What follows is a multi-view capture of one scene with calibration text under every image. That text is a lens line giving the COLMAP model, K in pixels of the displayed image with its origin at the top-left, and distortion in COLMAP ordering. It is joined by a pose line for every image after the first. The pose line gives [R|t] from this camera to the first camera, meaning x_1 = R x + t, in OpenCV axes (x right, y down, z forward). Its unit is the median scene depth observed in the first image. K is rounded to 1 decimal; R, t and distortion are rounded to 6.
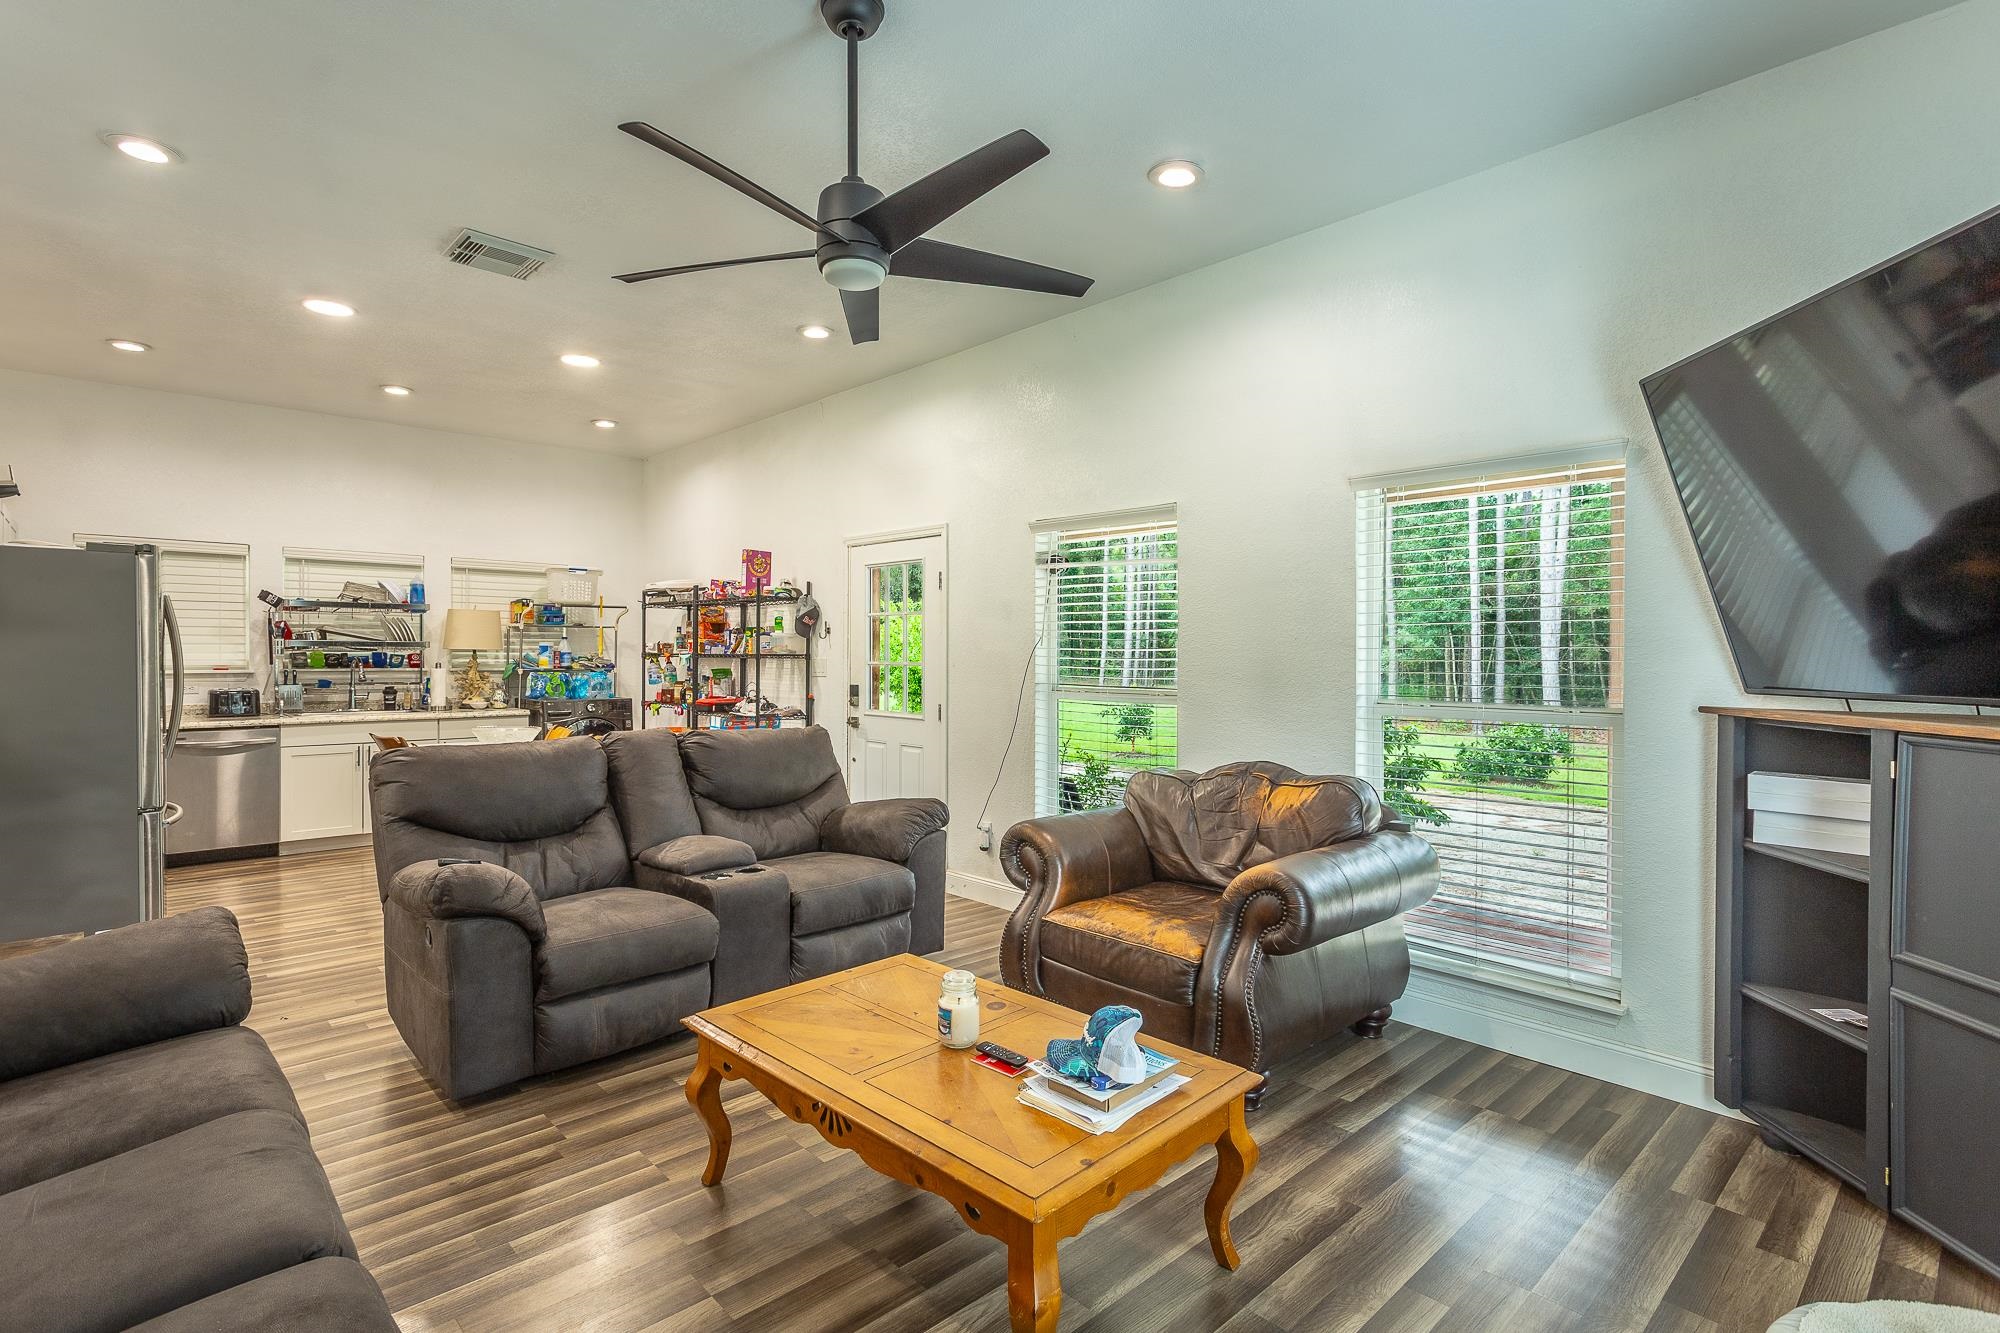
lens RADIAL K [[946.1, 0, 991.4], [0, 946.1, 663.1], [0, 0, 1]] dist [0.009308, -0.000544]
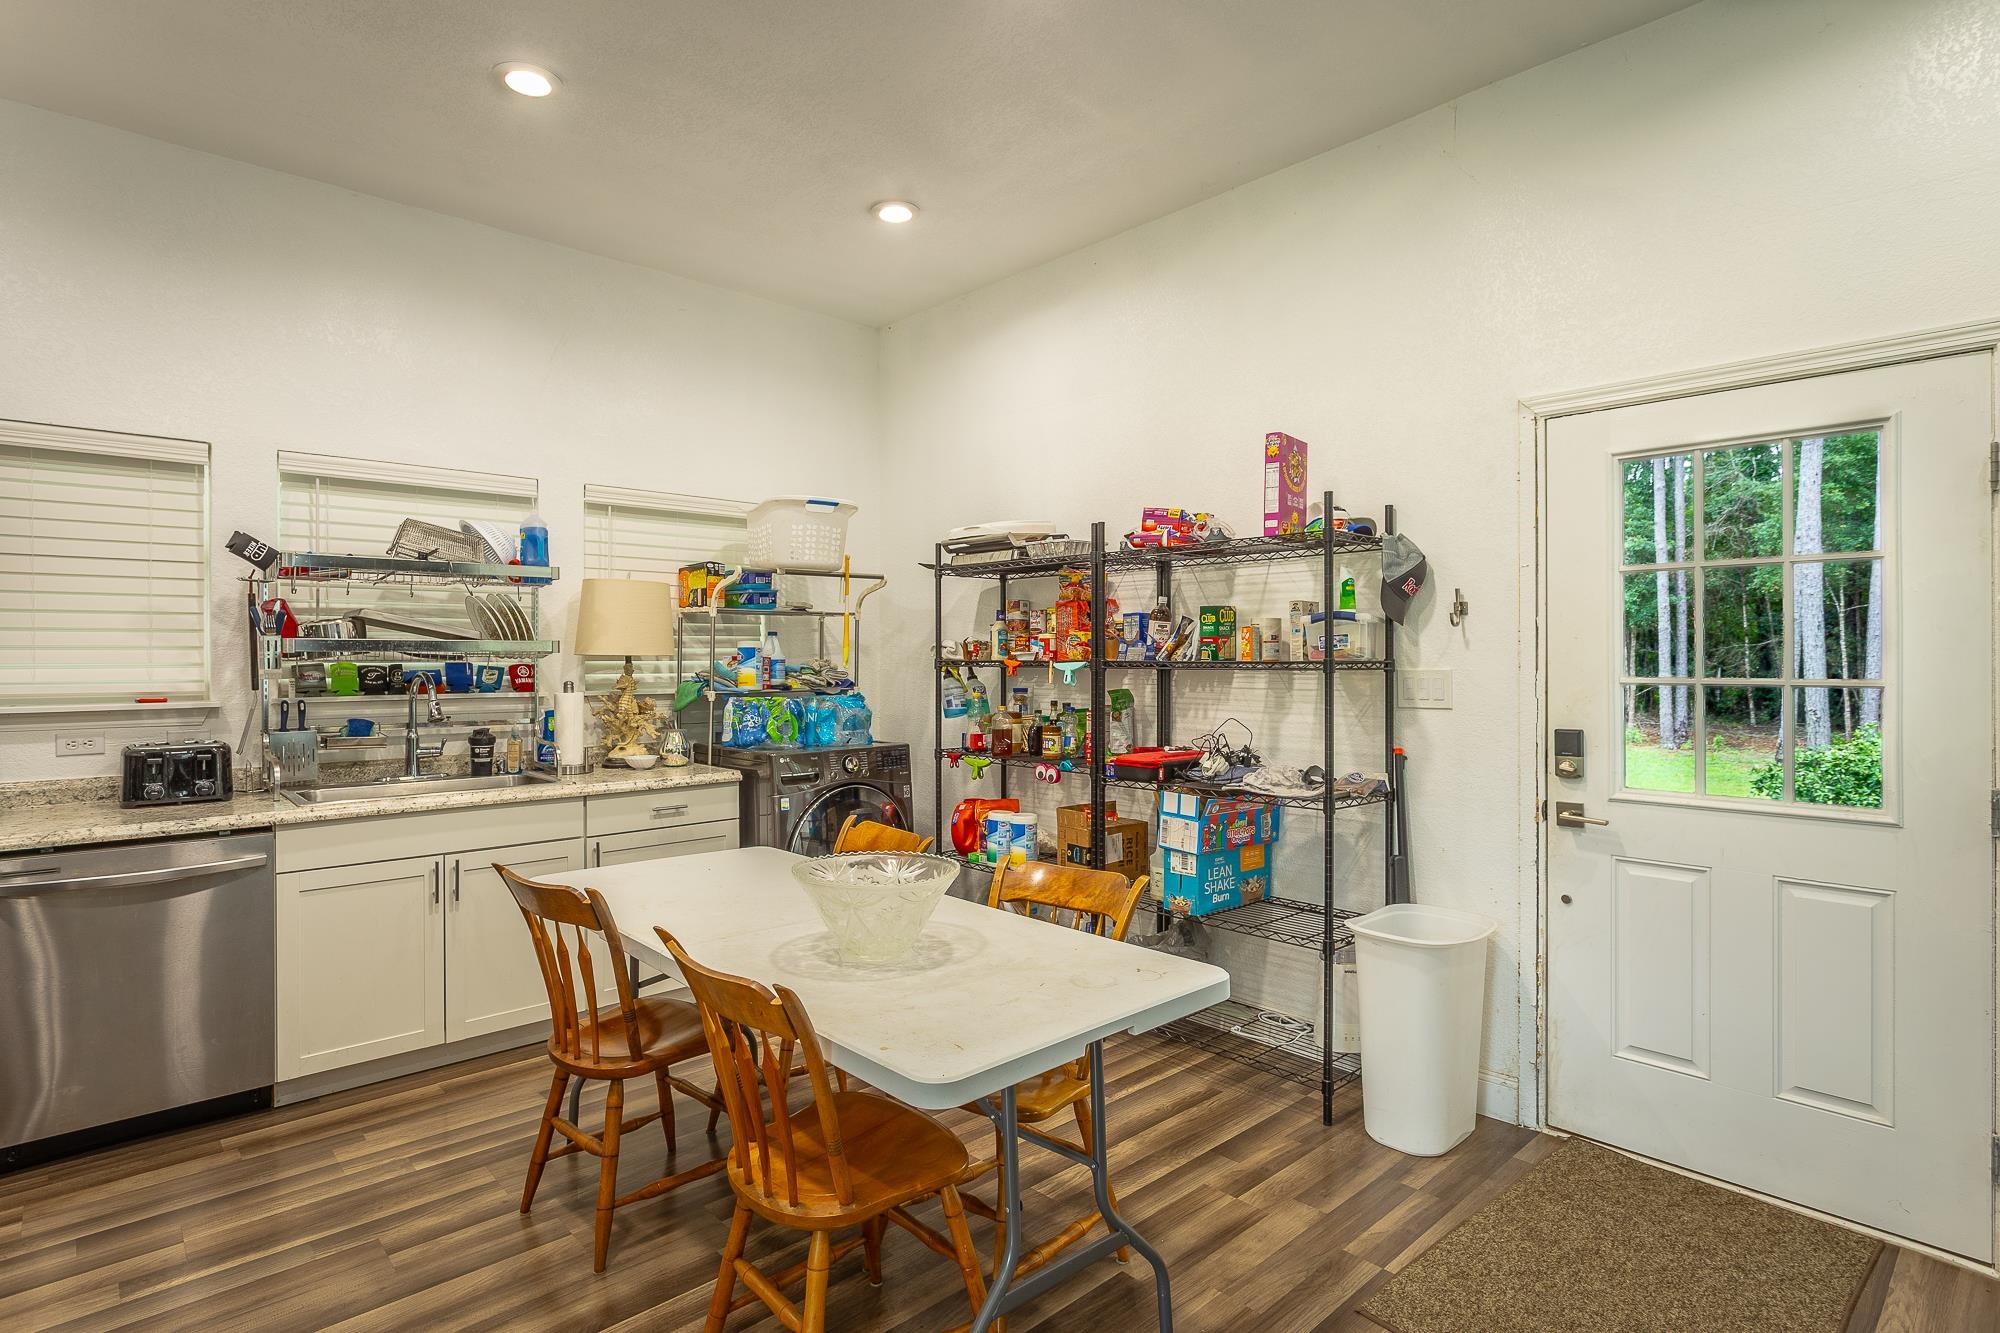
lens RADIAL K [[997.6, 0, 992.5], [0, 997.6, 659.4], [0, 0, 1]] dist [-0.004948, 0.000124]
pose [[0.999919, -0.007614, -0.010176, -0.358835], [0.007553, 0.999953, -0.006105, -0.007712], [0.010222, 0.006028, 0.999930, 0.474030]]
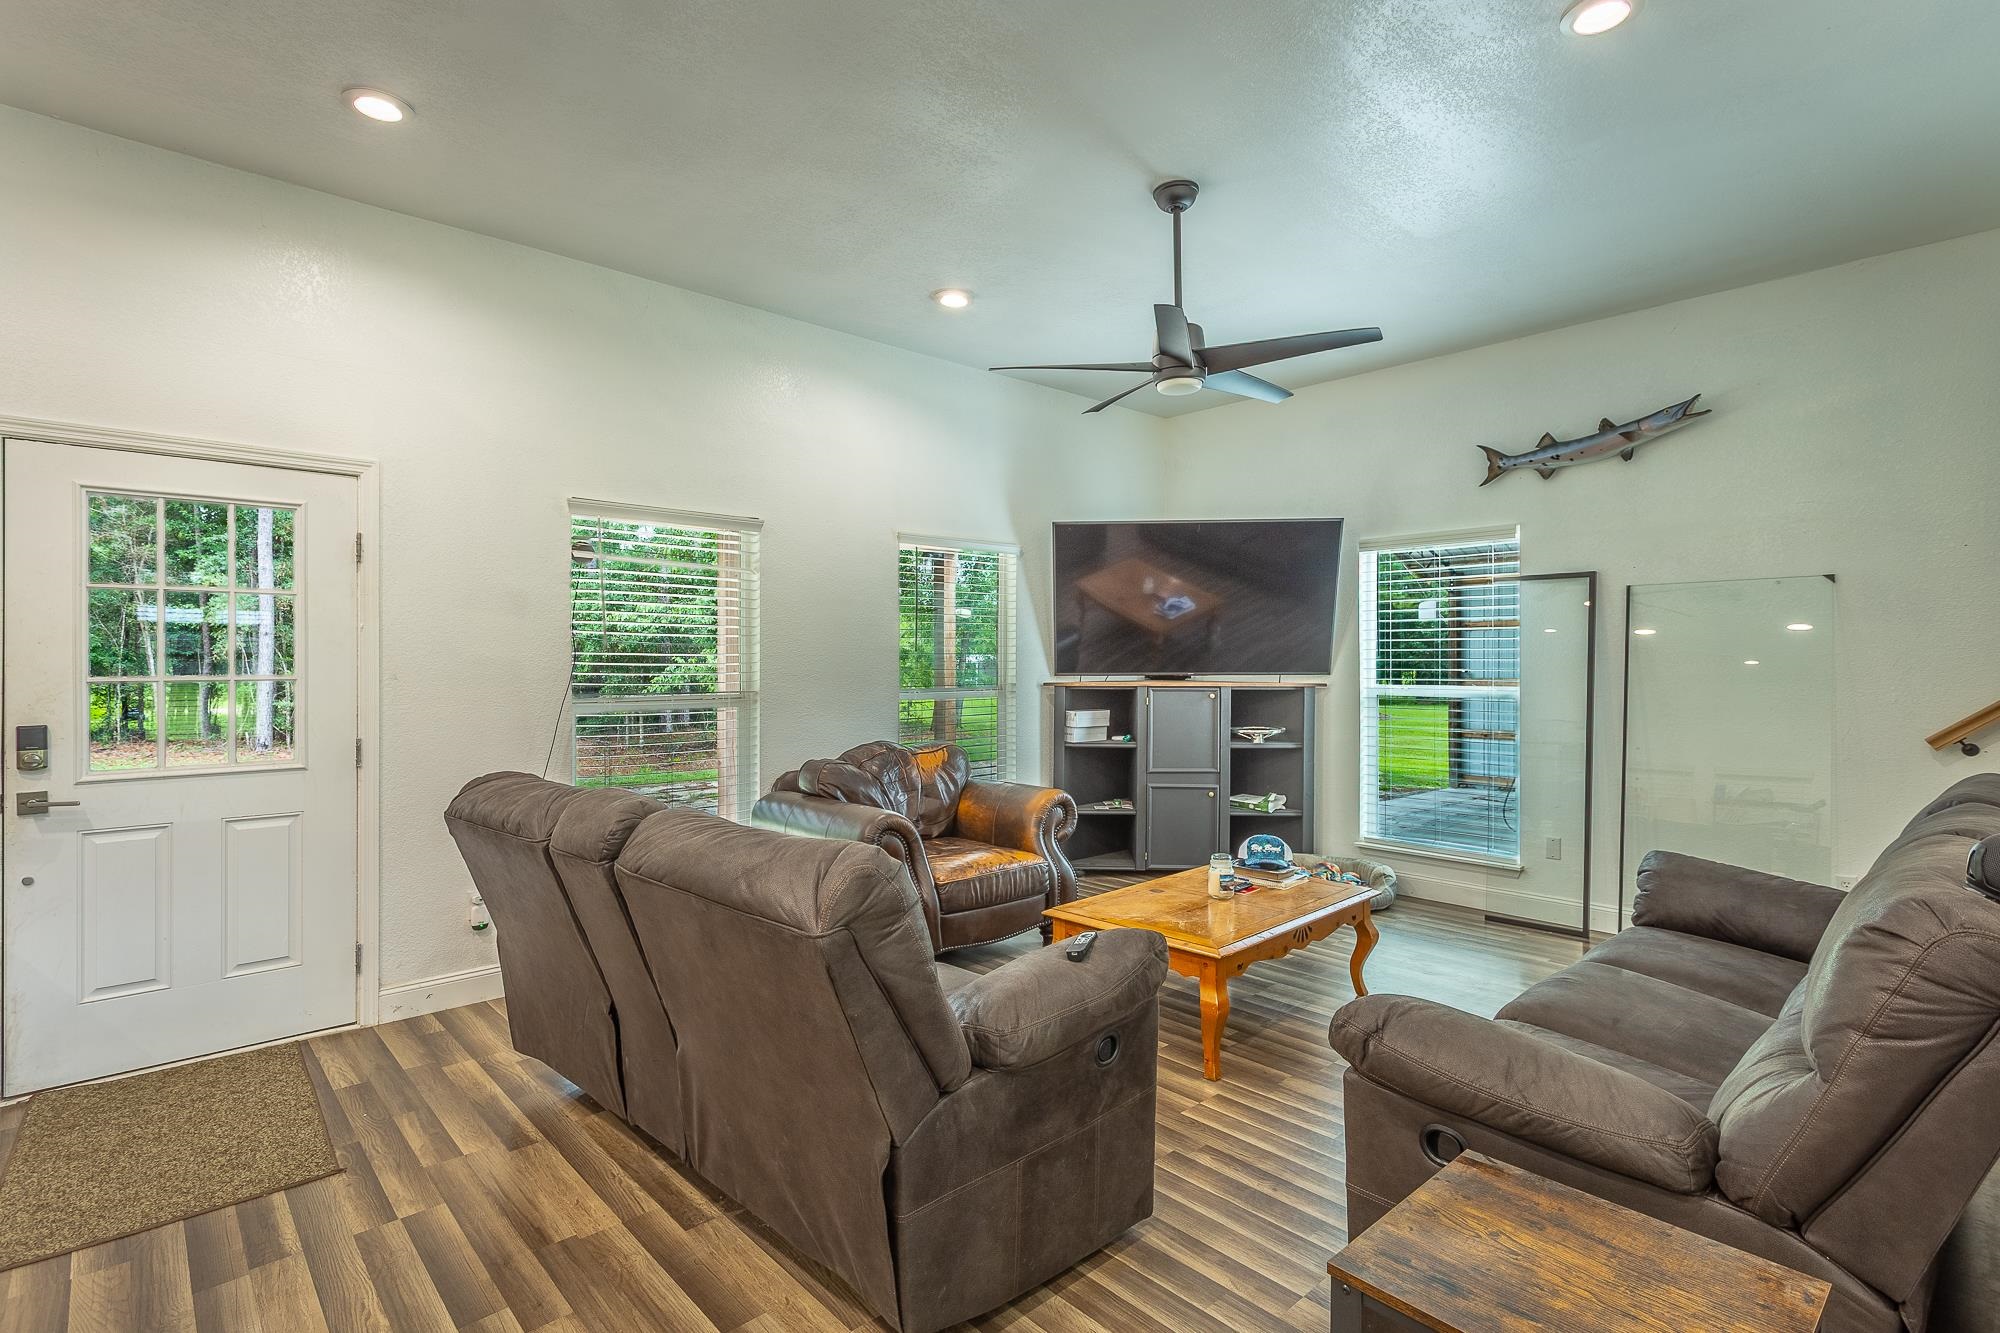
lens RADIAL K [[946.1, 0, 983.3], [0, 946.1, 660.7], [0, 0, 1]] dist [0.009308, -0.000544]
pose [[0.023573, -0.007131, 0.999697, -0.547125], [0.009922, 0.999927, 0.006898, -0.007725], [-0.999673, 0.009757, 0.023642, 0.444857]]
